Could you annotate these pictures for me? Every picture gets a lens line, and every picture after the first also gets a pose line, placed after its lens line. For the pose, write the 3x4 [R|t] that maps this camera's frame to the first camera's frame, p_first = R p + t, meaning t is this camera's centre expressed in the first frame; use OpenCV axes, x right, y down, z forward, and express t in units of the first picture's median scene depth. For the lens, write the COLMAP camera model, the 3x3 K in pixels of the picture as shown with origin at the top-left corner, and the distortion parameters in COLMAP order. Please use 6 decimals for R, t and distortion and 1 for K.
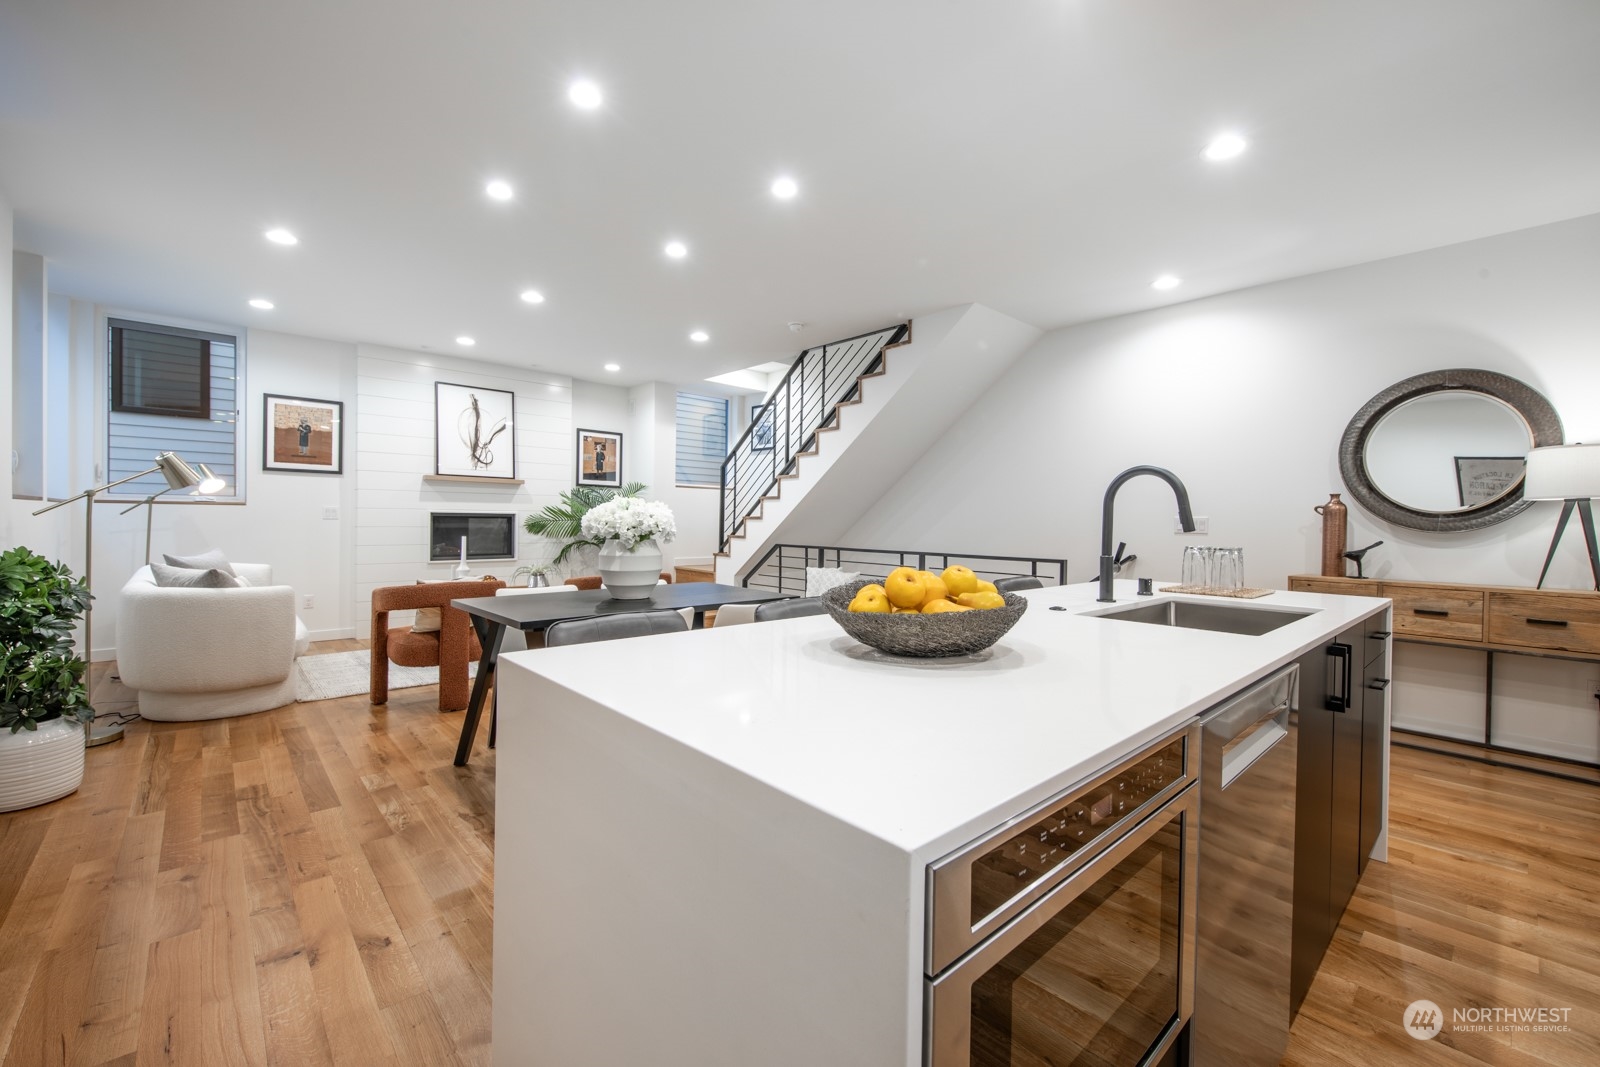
lens RADIAL K [[653.4, 0, 803.4], [0, 653.4, 528.3], [0, 0, 1]] dist [0.009909, -0.005356]
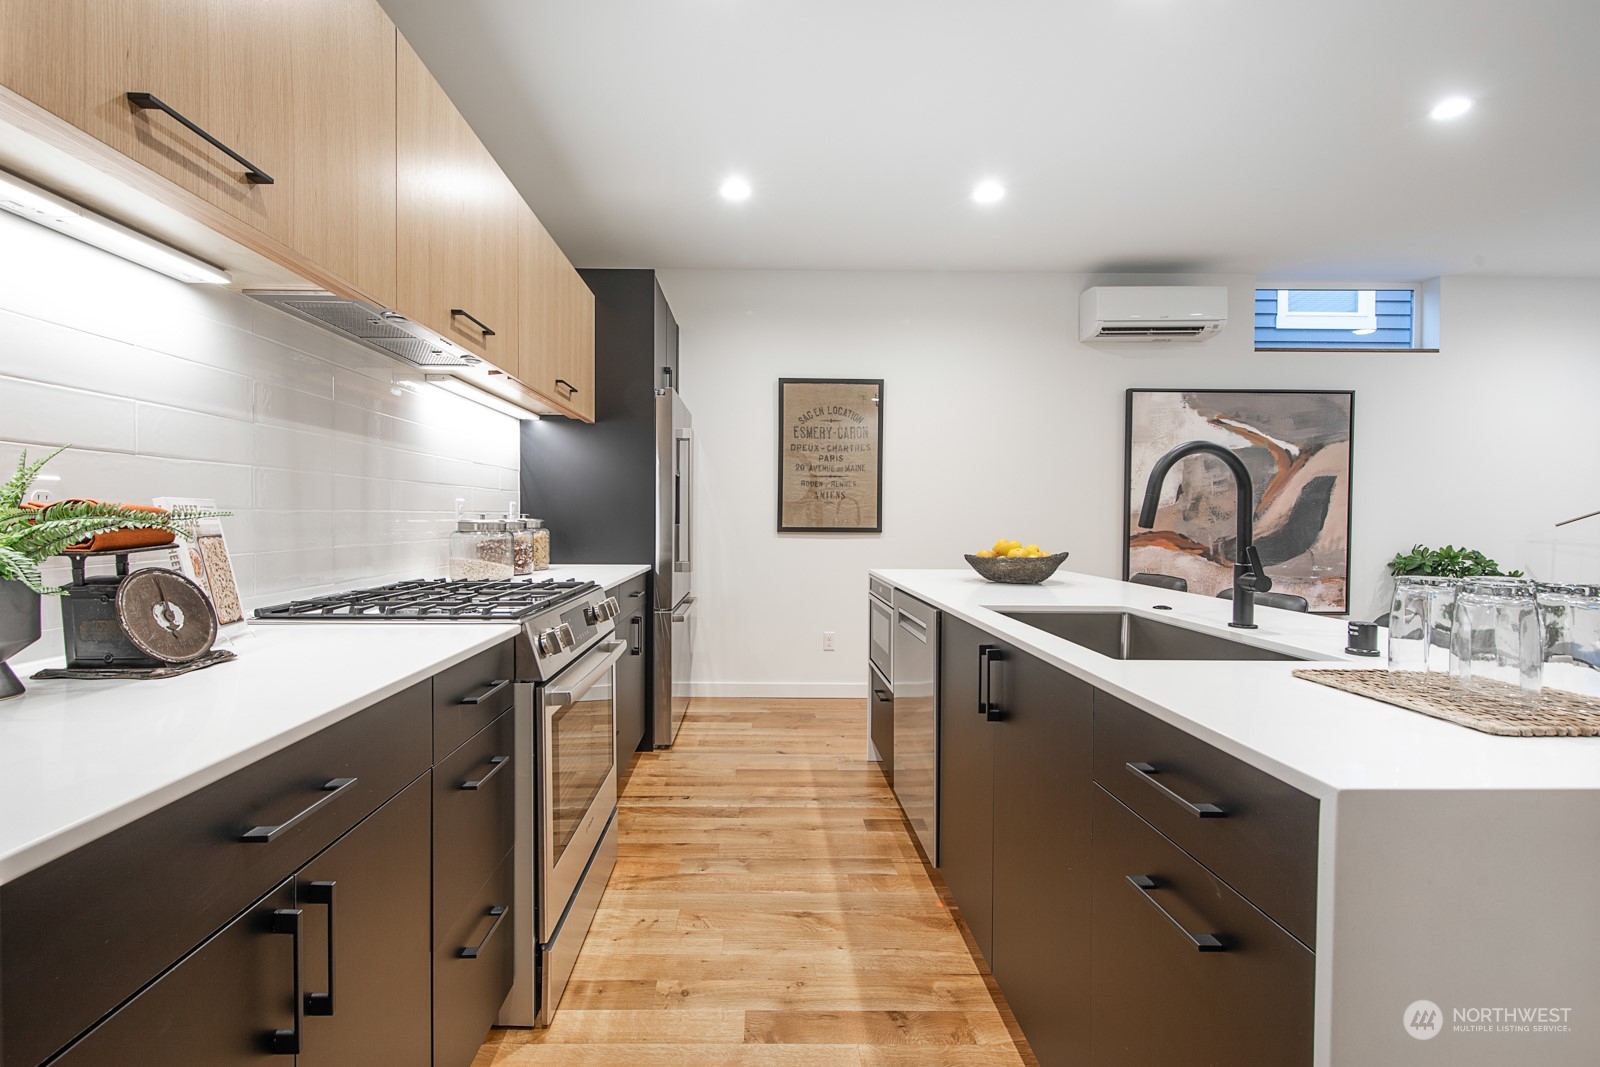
lens RADIAL K [[690.4, 0, 767.2], [0, 690.4, 528.1], [0, 0, 1]] dist [0.012783, -0.006147]
pose [[-0.661715, -0.005604, -0.749735, 0.732144], [-0.025489, 0.999562, 0.015025, 0.002329], [0.749322, 0.029052, -0.661568, 0.585769]]
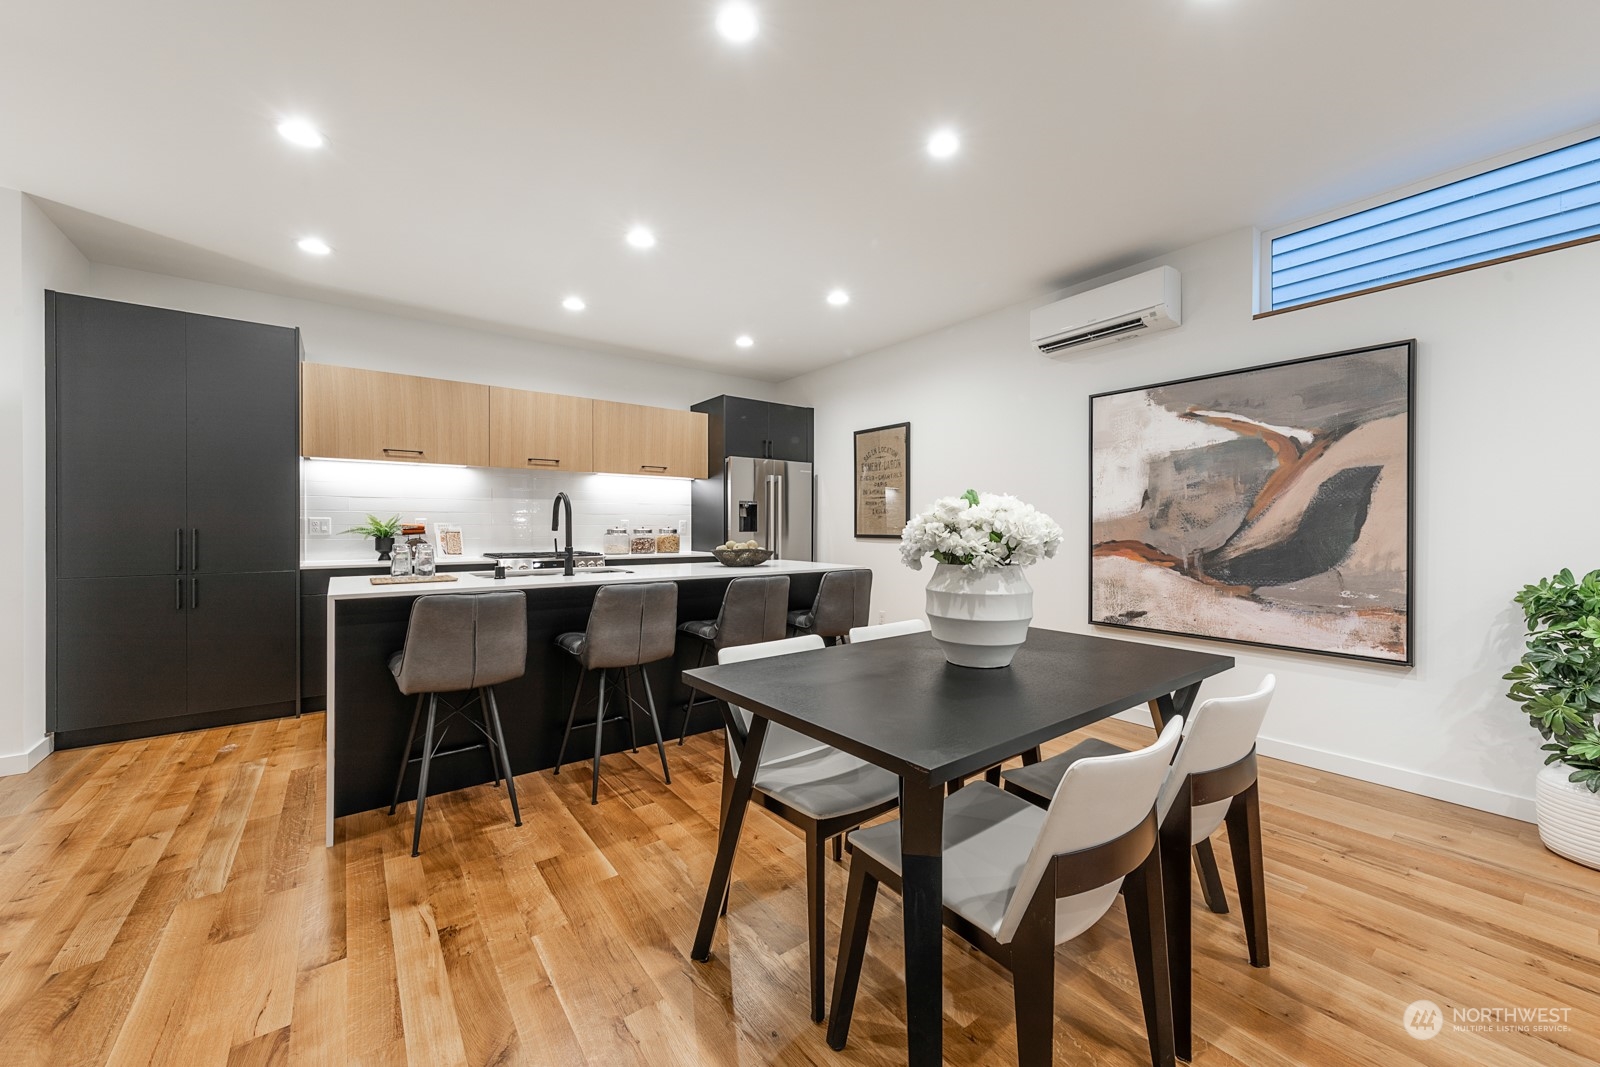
lens RADIAL K [[603.6, 0, 807.2], [0, 603.6, 530.0], [0, 0, 1]] dist [0.007167, -0.000484]
pose [[-0.996457, -0.016022, 0.082559, -0.124220], [-0.014488, 0.999712, 0.019143, -0.018563], [-0.082842, 0.017879, -0.996402, 1.275801]]
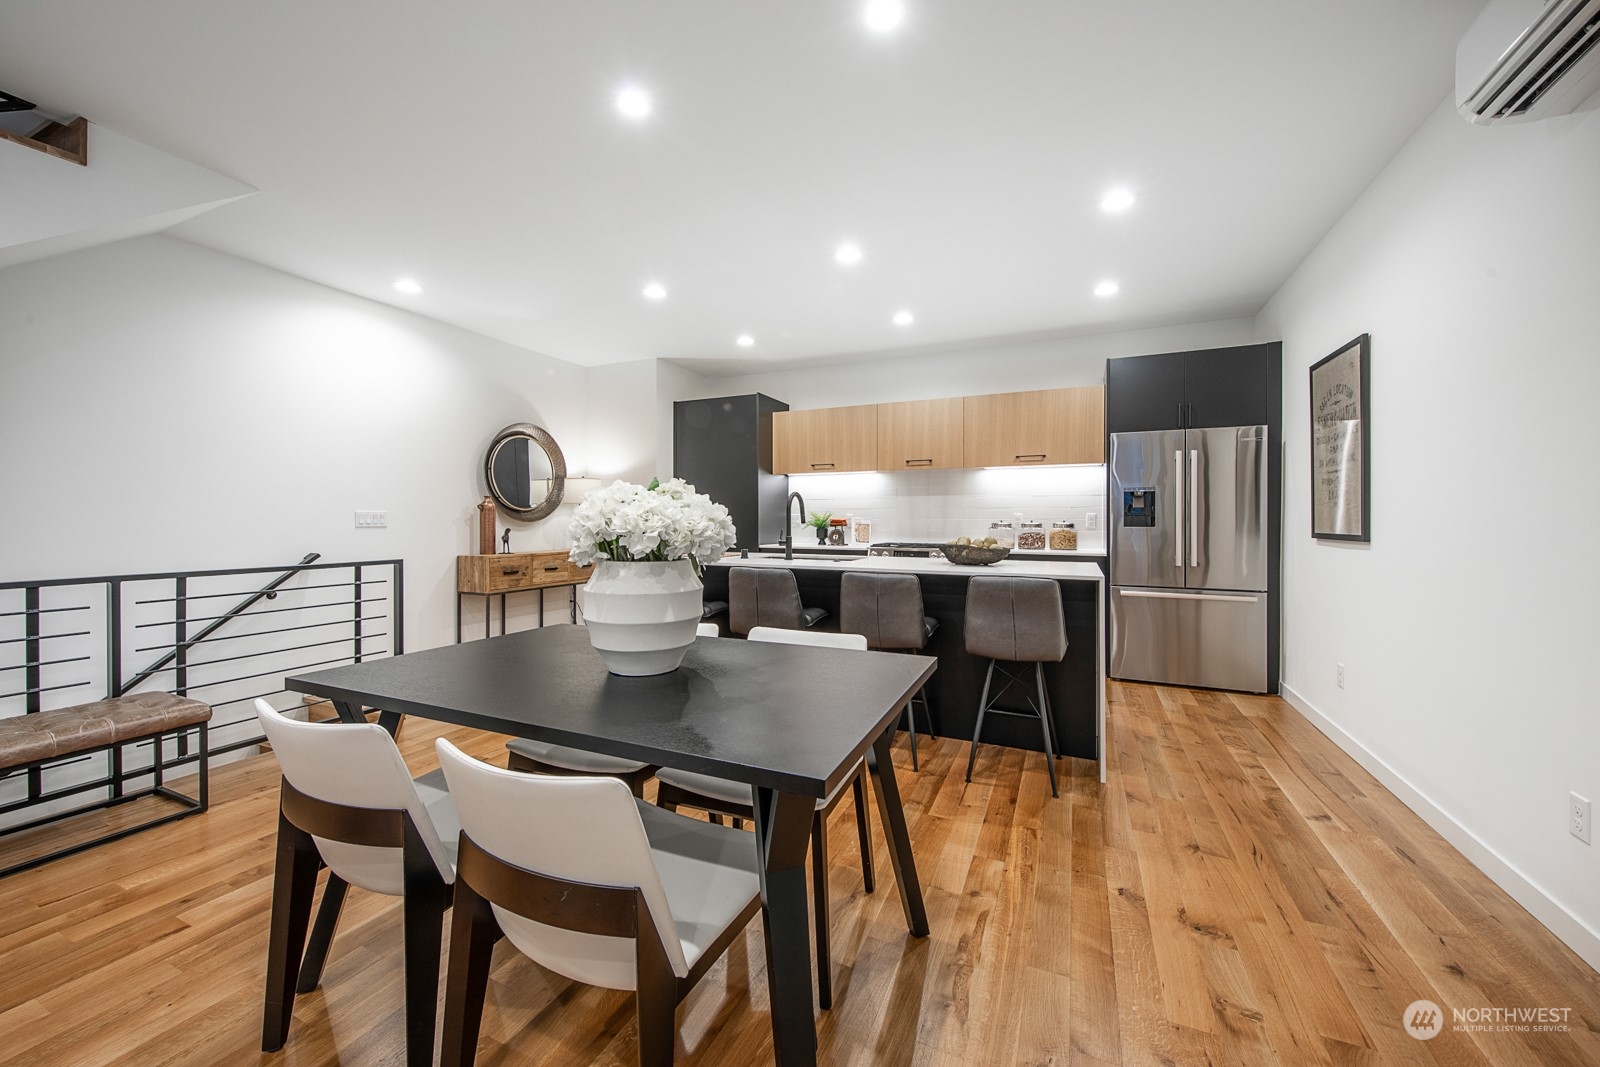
lens RADIAL K [[601.4, 0, 800.3], [0, 601.4, 522.2], [0, 0, 1]] dist [0.008310, -0.000310]
pose [[-0.394274, -0.017091, 0.918834, -0.630690], [0.004407, 0.999780, 0.020488, -0.019137], [-0.918982, 0.012128, -0.394112, 0.884056]]
